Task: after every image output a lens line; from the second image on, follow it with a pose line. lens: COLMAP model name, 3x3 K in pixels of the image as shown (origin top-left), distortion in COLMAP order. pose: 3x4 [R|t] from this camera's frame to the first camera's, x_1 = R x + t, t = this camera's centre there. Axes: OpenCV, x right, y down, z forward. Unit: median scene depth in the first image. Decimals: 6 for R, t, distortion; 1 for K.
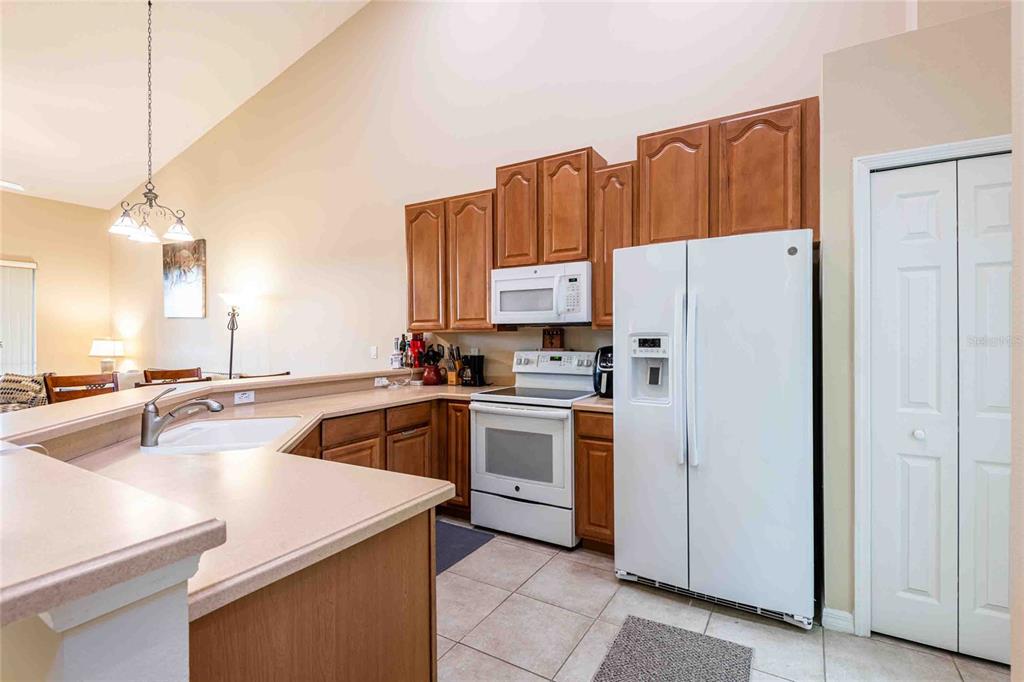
lens RADIAL K [[465.5, 0, 544.8], [0, 465.5, 338.2], [0, 0, 1]] dist [0.007261, -0.007225]
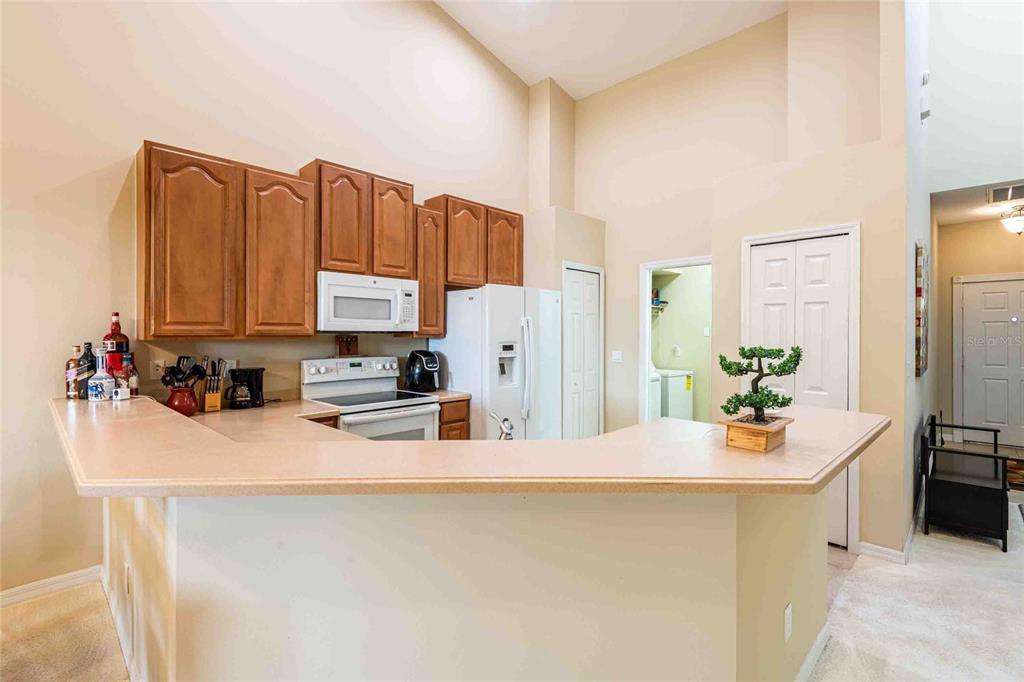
lens RADIAL K [[465.5, 0, 505.7], [0, 465.5, 337.3], [0, 0, 1]] dist [0.007261, -0.007225]
pose [[0.263974, 0.000138, 0.964530, -0.911984], [0.001289, 0.999999, -0.000496, -0.017121], [-0.964529, 0.001374, 0.263974, 0.419346]]
